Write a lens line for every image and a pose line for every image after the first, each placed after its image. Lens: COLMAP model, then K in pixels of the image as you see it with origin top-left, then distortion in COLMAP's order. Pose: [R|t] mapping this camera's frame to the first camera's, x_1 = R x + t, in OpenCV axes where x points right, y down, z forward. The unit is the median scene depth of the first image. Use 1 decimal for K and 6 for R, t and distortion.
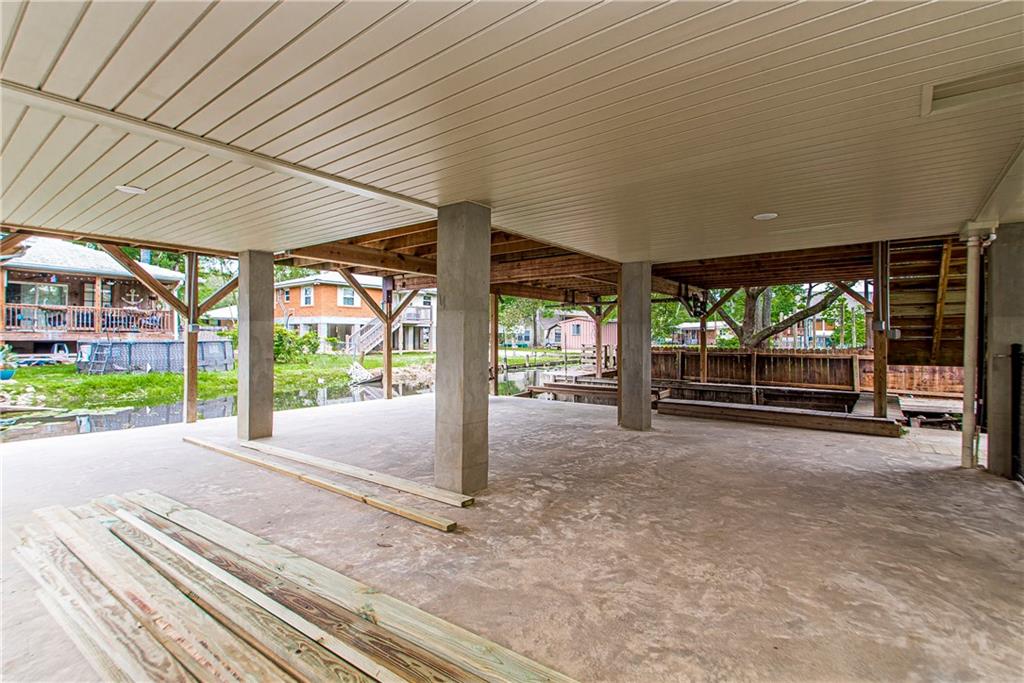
lens RADIAL K [[483.6, 0, 515.2], [0, 483.6, 341.3], [0, 0, 1]] dist [0.002652, -0.000249]
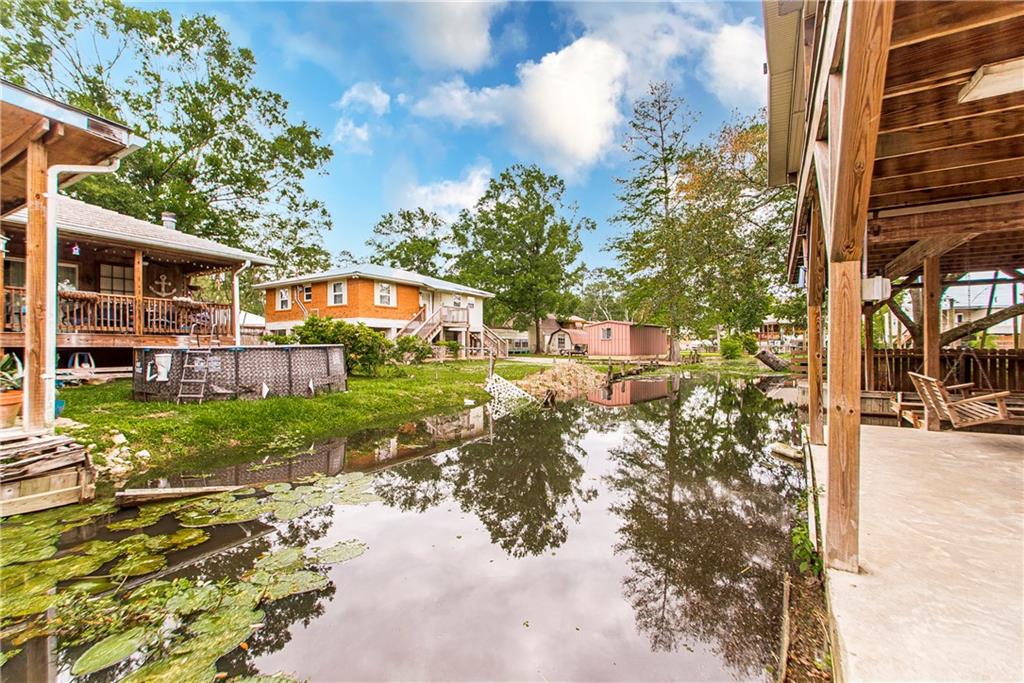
lens RADIAL K [[483.6, 0, 507.5], [0, 483.6, 344.2], [0, 0, 1]] dist [0.002652, -0.000249]
pose [[0.994825, -0.009312, 0.101179, -0.366816], [0.010286, 0.999906, -0.009107, 0.004242], [-0.101085, 0.010101, 0.994827, 0.254812]]
